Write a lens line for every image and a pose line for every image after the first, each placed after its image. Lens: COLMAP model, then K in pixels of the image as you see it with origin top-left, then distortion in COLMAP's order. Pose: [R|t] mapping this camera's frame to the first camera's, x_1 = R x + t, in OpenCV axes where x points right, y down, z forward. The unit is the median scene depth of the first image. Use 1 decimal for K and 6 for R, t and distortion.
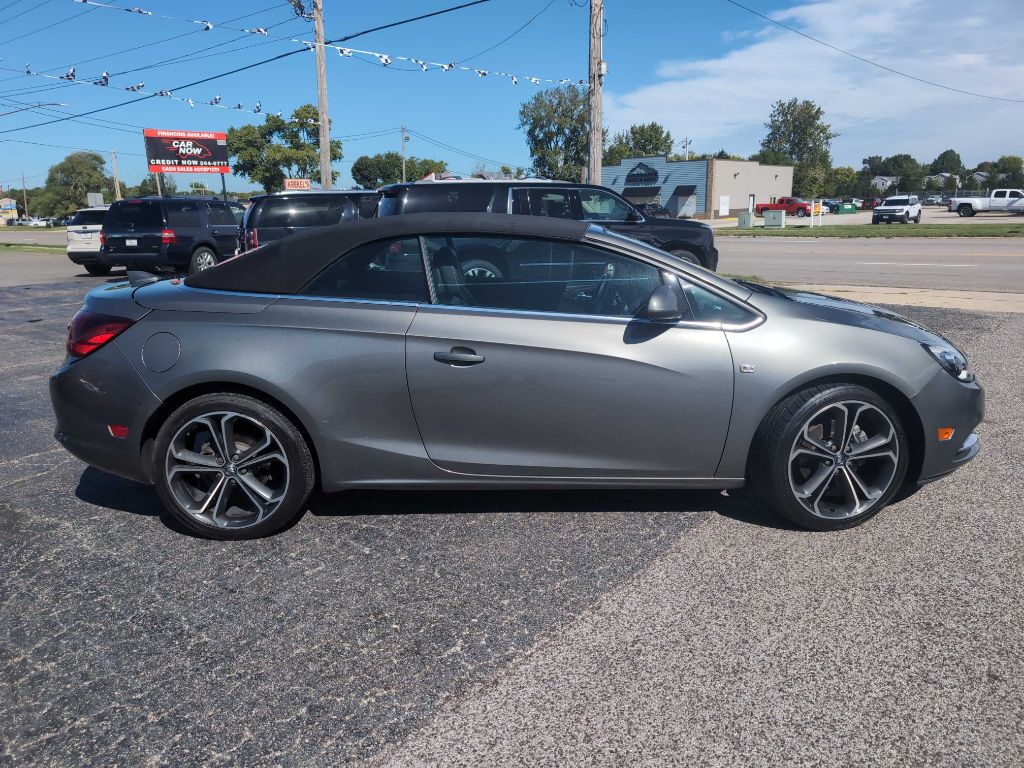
lens RADIAL K [[739.1, 0, 516.1], [0, 739.1, 379.2], [0, 0, 1]] dist [0.014153, -0.009488]
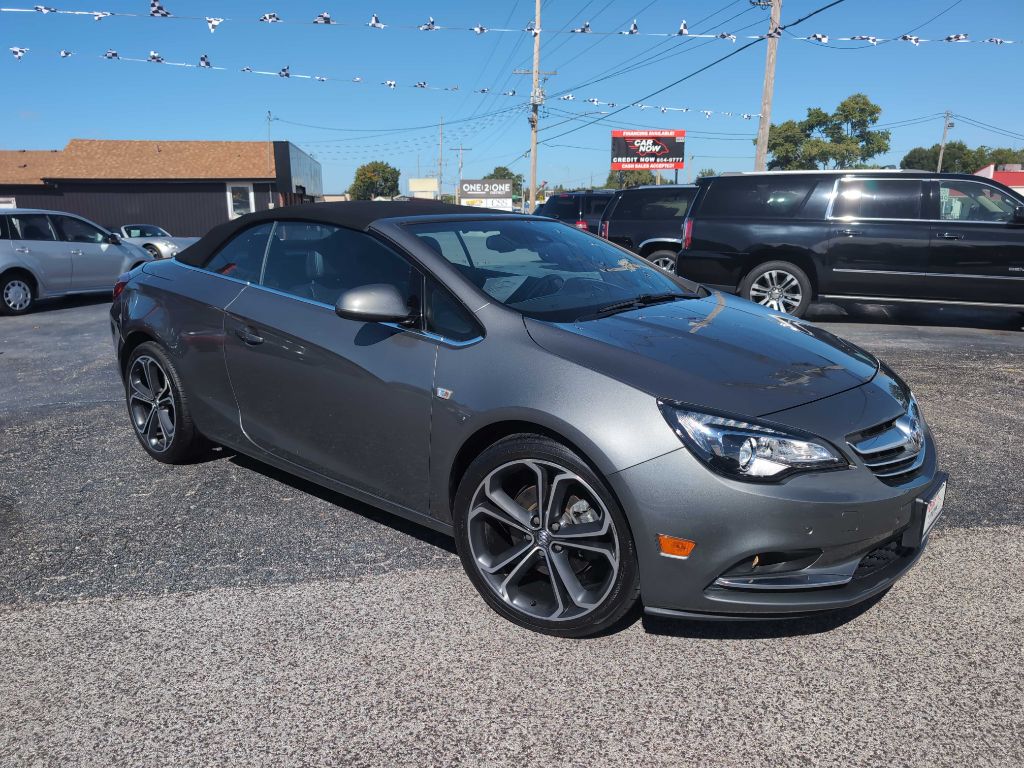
lens RADIAL K [[739.1, 0, 509.5], [0, 739.1, 378.3], [0, 0, 1]] dist [0.014153, -0.009488]
pose [[0.766863, 0.159495, -0.621677, 0.139301], [-0.157151, 0.985807, 0.059064, -0.014429], [0.622273, 0.052403, 0.781044, 0.064977]]
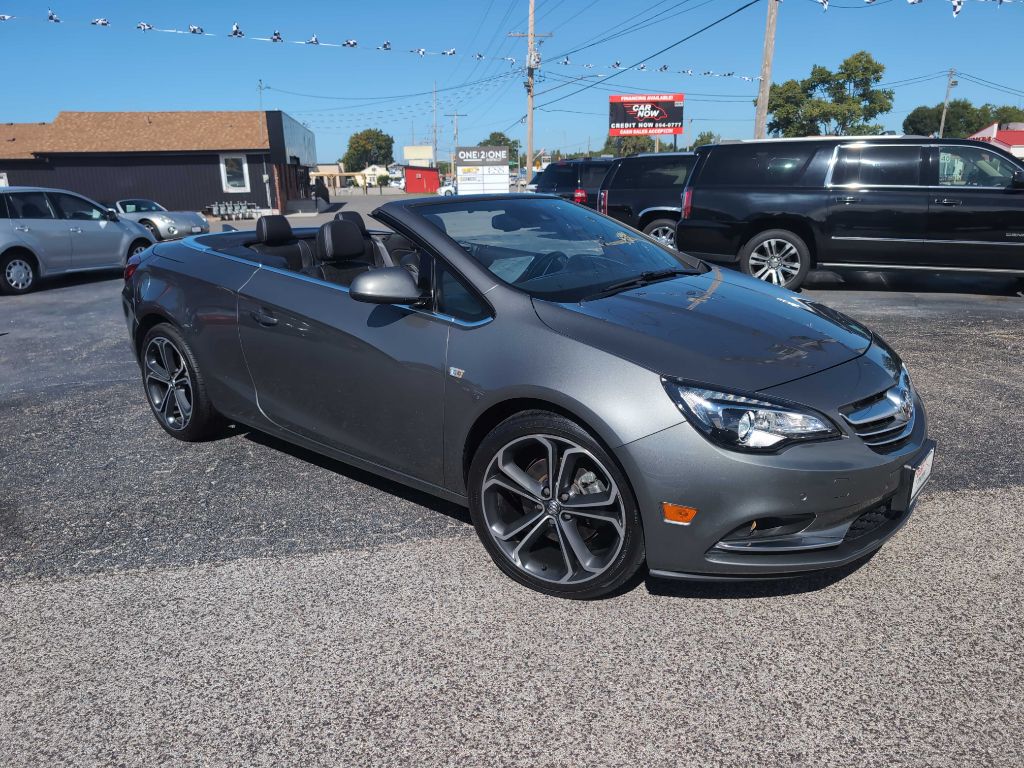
lens RADIAL K [[739.1, 0, 509.6], [0, 739.1, 389.2], [0, 0, 1]] dist [0.014153, -0.009488]
pose [[0.770222, 0.182652, -0.611062, 0.141484], [-0.142911, 0.983178, 0.113746, -0.016170], [0.621558, -0.000283, 0.783368, 0.058944]]
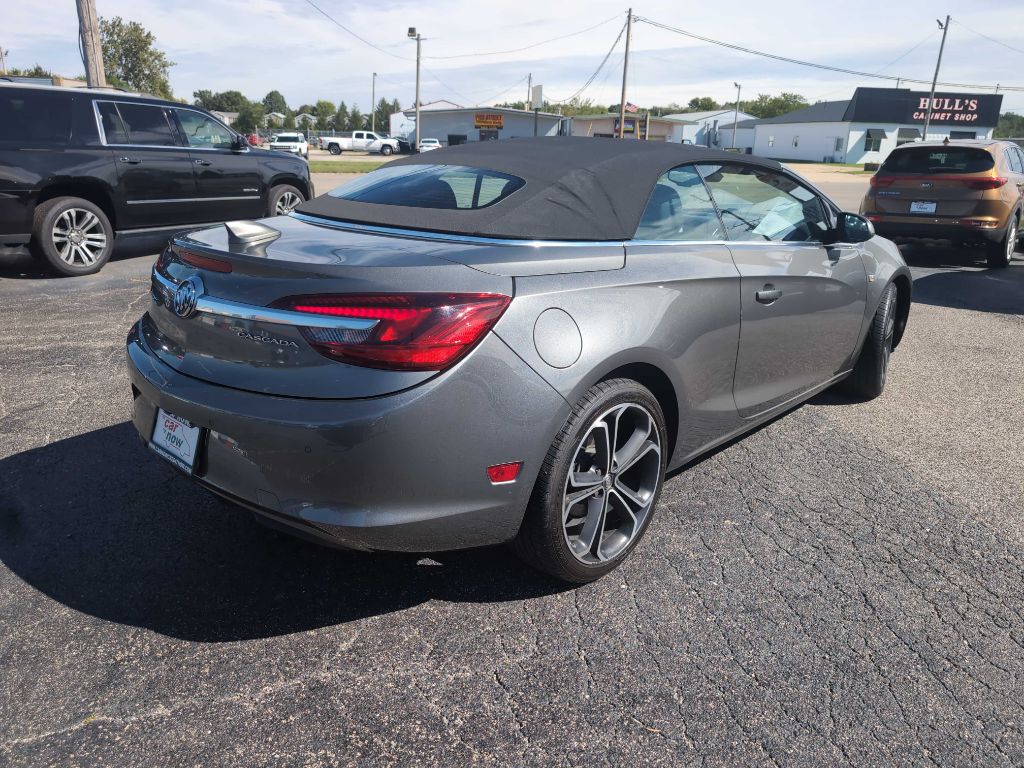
lens RADIAL K [[739.1, 0, 523.1], [0, 739.1, 369.4], [0, 0, 1]] dist [0.014153, -0.009488]
pose [[0.674972, -0.181816, 0.715091, -0.157558], [0.131061, 0.983296, 0.126302, -0.015438], [-0.726110, 0.008470, 0.687527, 0.091415]]
